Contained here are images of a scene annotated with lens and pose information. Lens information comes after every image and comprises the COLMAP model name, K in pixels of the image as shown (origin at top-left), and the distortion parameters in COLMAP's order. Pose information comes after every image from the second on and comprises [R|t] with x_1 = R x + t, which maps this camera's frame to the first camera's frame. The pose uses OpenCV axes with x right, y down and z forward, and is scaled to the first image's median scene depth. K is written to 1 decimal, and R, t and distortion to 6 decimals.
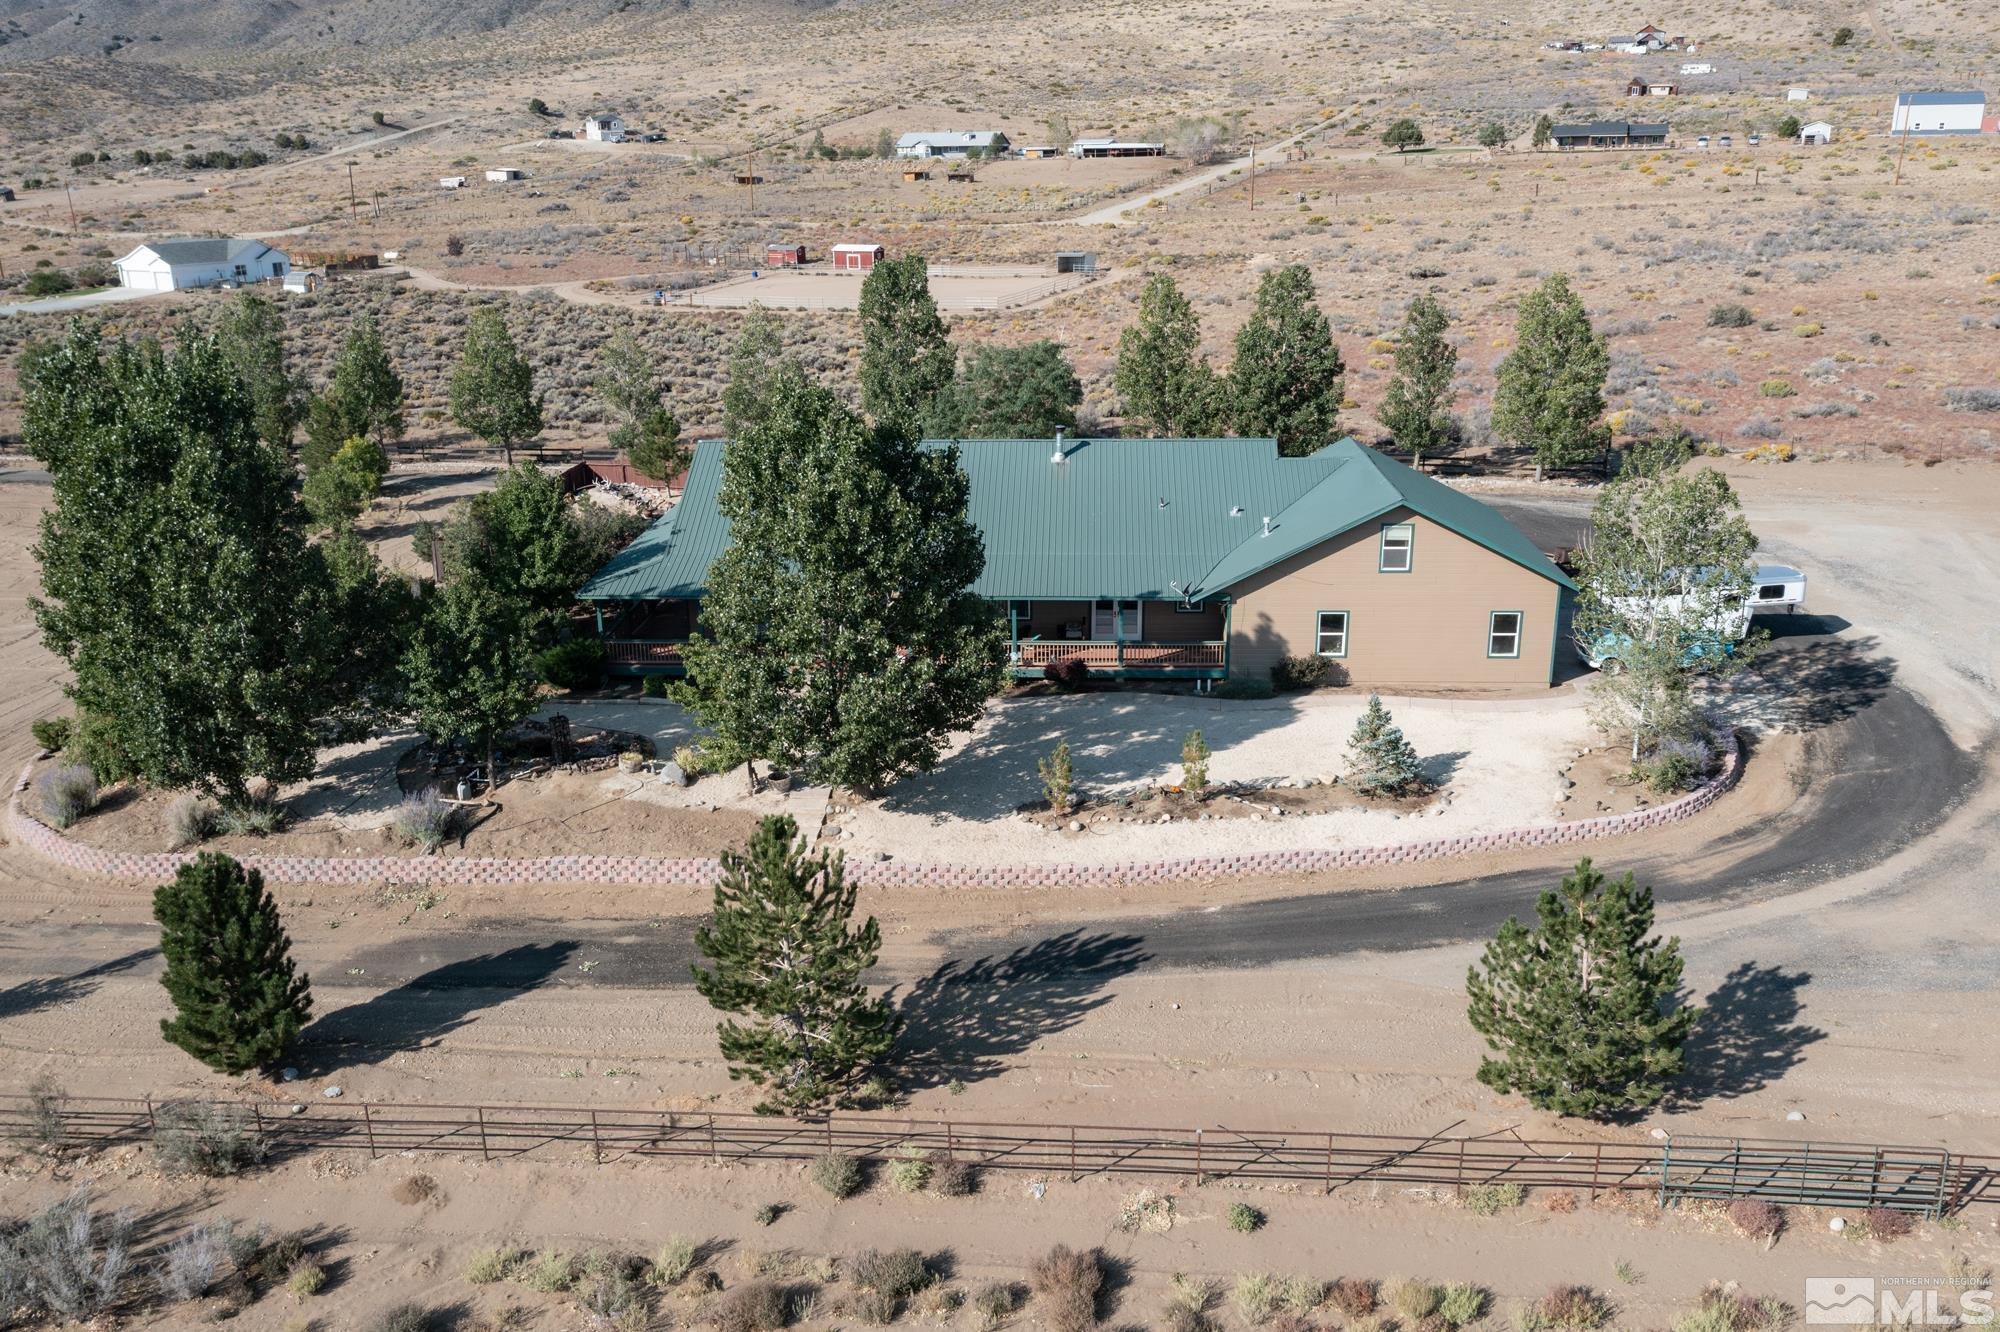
lens RADIAL K [[1585.4, 0, 1008.9], [0, 1585.4, 664.2], [0, 0, 1]] dist [0.001593, 0.001190]
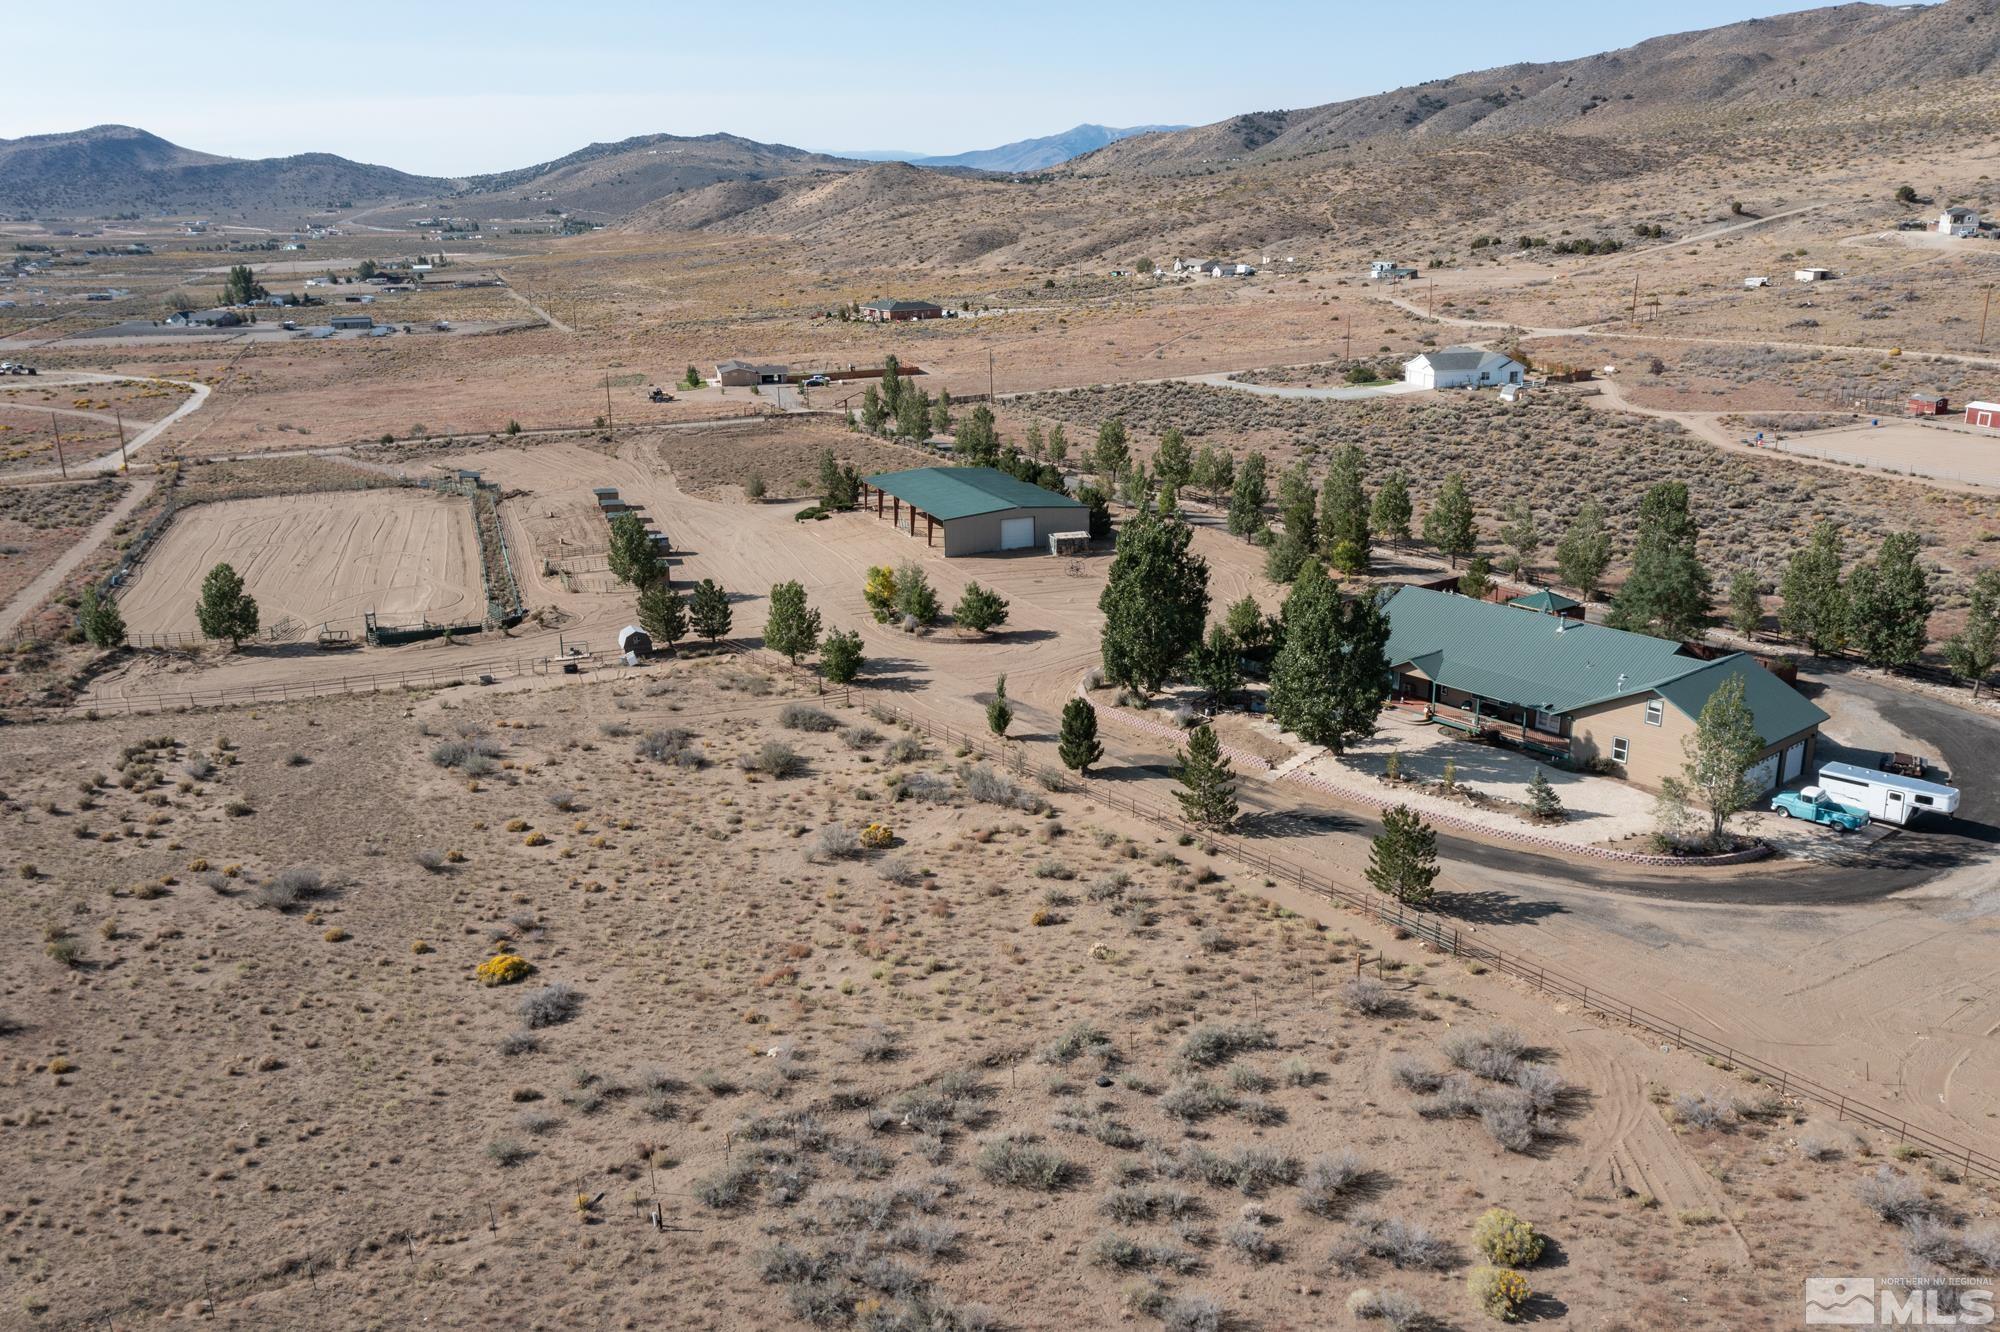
lens RADIAL K [[1585.4, 0, 996.1], [0, 1585.4, 666.0], [0, 0, 1]] dist [0.001593, 0.001190]
pose [[0.669286, 0.214116, -0.711485, 0.114889], [-0.226712, 0.970763, 0.078878, -0.010774], [0.707572, 0.108510, 0.698260, -0.093964]]
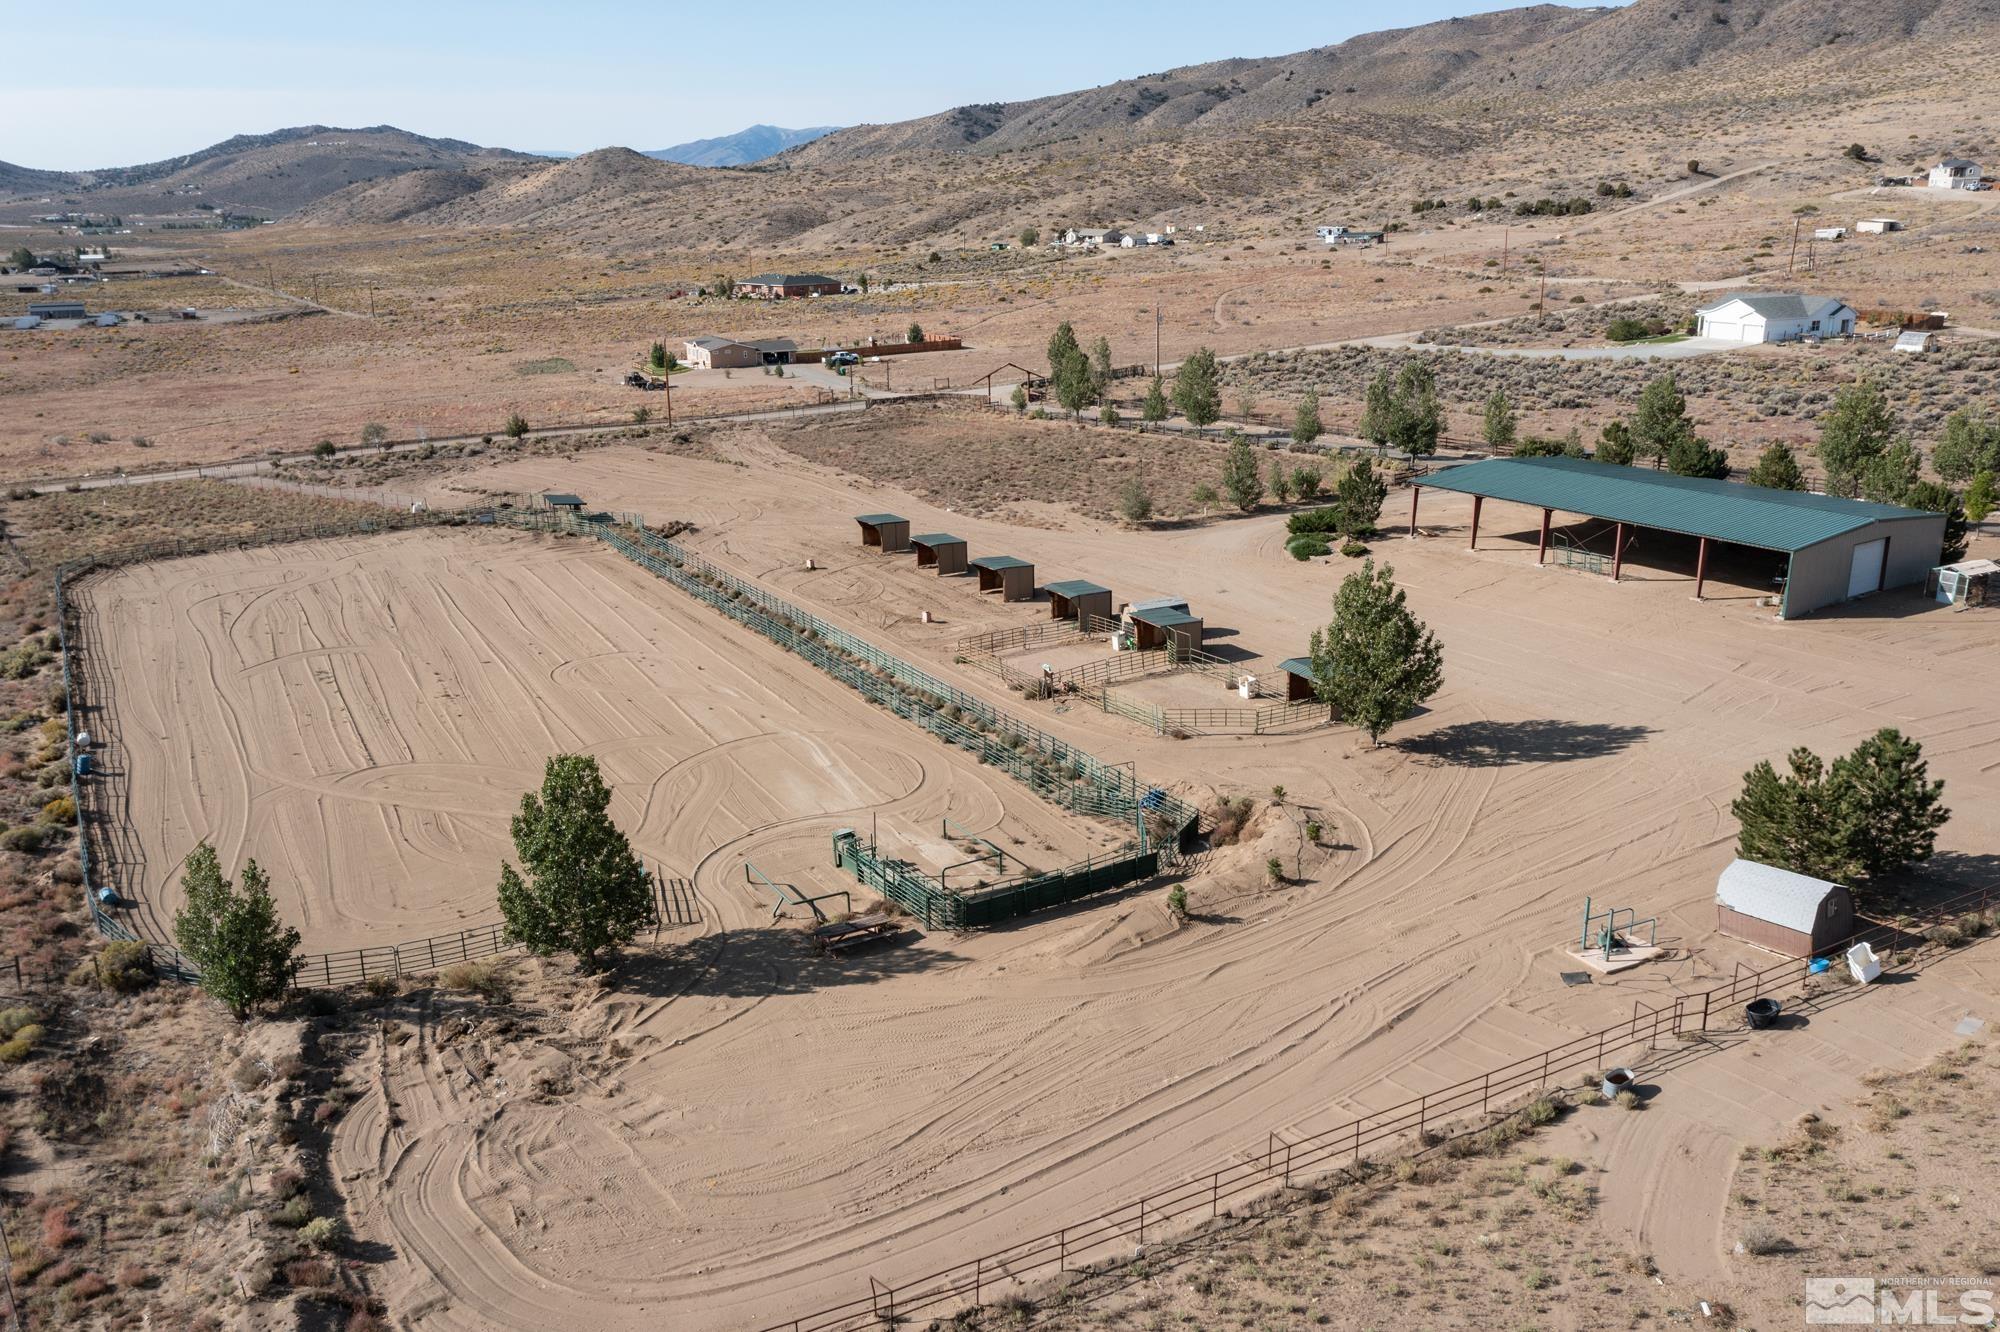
lens RADIAL K [[1585.4, 0, 1003.5], [0, 1585.4, 668.2], [0, 0, 1]] dist [0.001593, 0.001190]
pose [[0.804859, 0.171856, -0.568039, -0.134360], [-0.182736, 0.982416, 0.038303, 0.013168], [0.564633, 0.072973, 0.822110, -0.062354]]
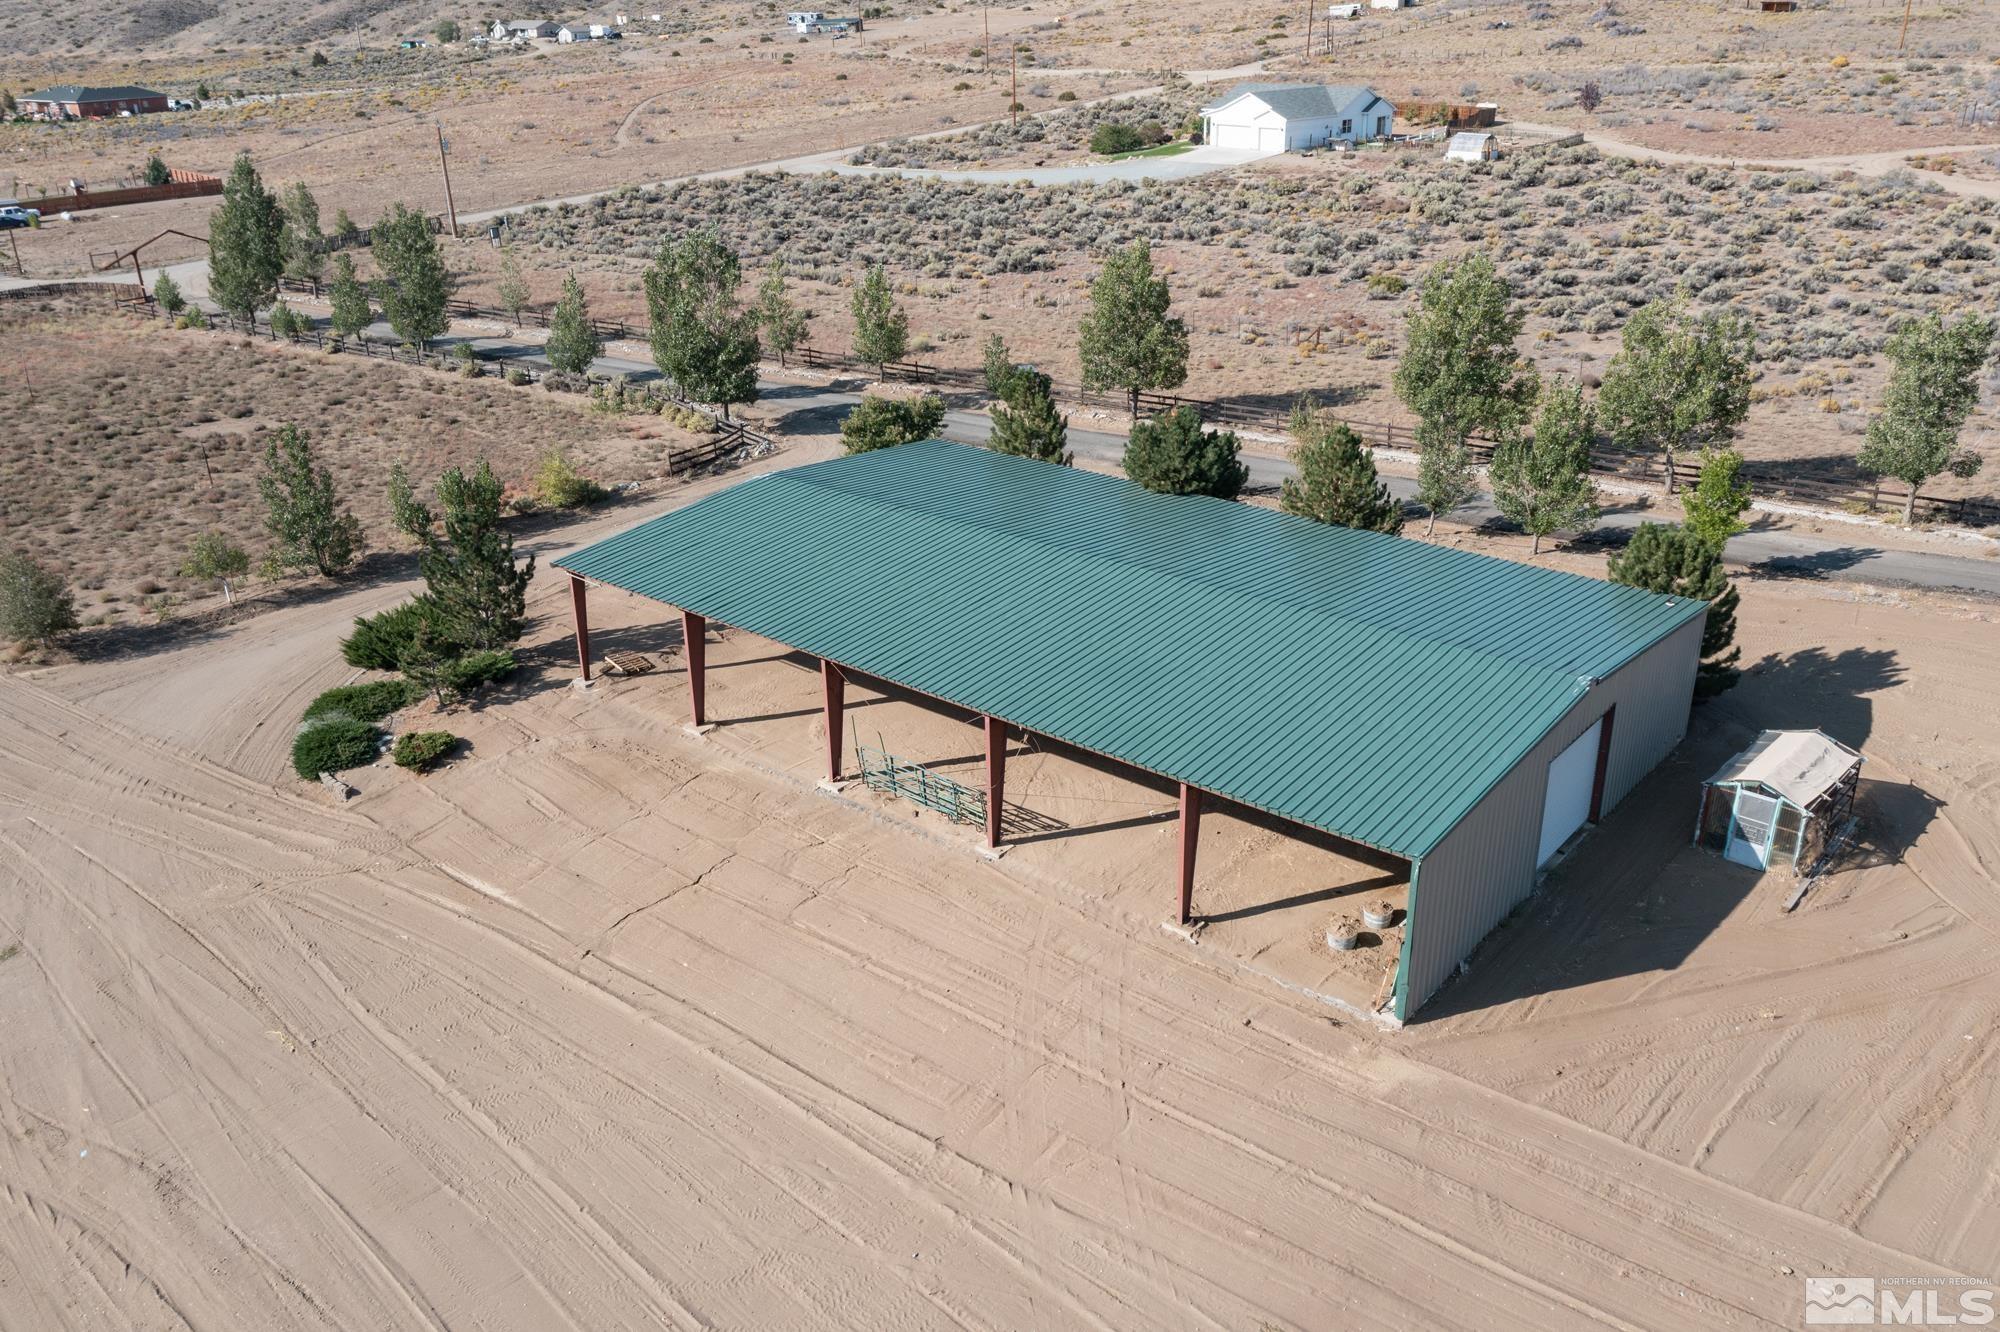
lens RADIAL K [[1585.4, 0, 996.9], [0, 1585.4, 667.9], [0, 0, 1]] dist [0.001593, 0.001190]
pose [[0.934818, 0.135070, -0.328437, -0.166122], [-0.102292, 0.988063, 0.115190, -0.026408], [0.340075, -0.074085, 0.937476, 0.086951]]
